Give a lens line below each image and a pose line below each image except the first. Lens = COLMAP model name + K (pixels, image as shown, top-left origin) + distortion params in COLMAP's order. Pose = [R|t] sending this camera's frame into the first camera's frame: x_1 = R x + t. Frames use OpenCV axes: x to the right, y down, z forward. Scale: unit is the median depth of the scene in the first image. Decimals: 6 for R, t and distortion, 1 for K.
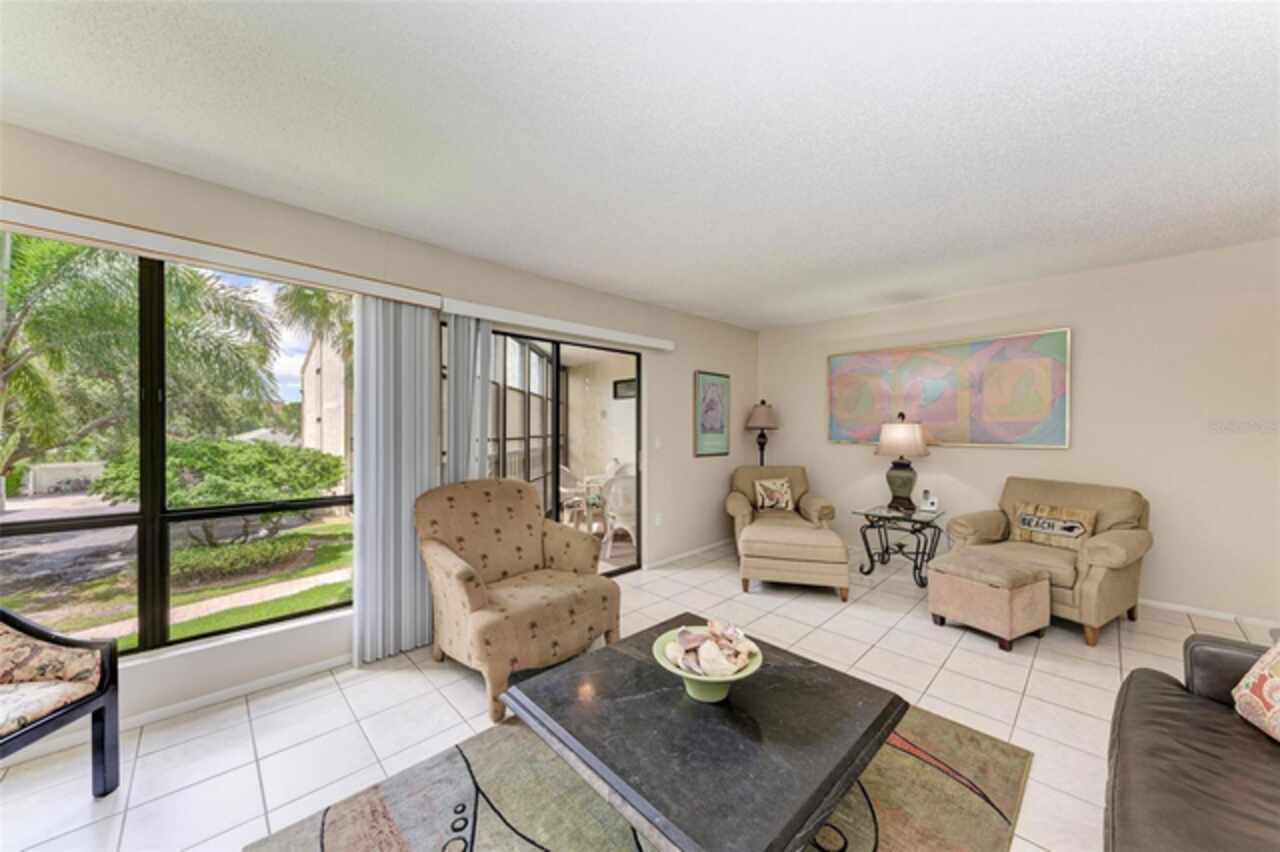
lens RADIAL K [[442.2, 0, 640.0], [0, 442.2, 426.0], [0, 0, 1]] dist [-0.000437, -0.000047]
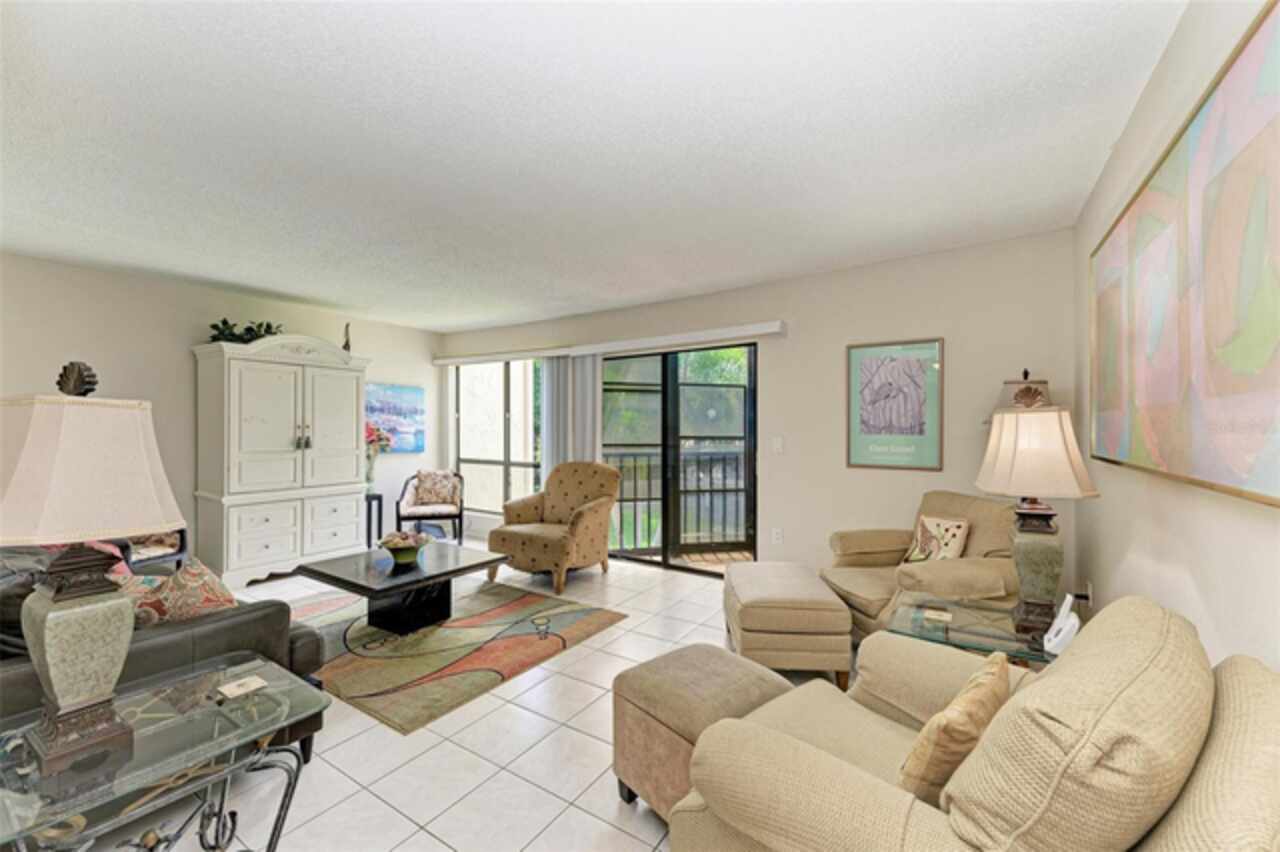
lens RADIAL K [[499.2, 0, 645.9], [0, 499.2, 431.3], [0, 0, 1]] dist [0.018424, 0.000090]
pose [[0.193760, 0.005623, -0.981033, 0.955523], [-0.001302, 0.999984, 0.005474, 0.009769], [0.981048, 0.000217, 0.193764, 0.586664]]
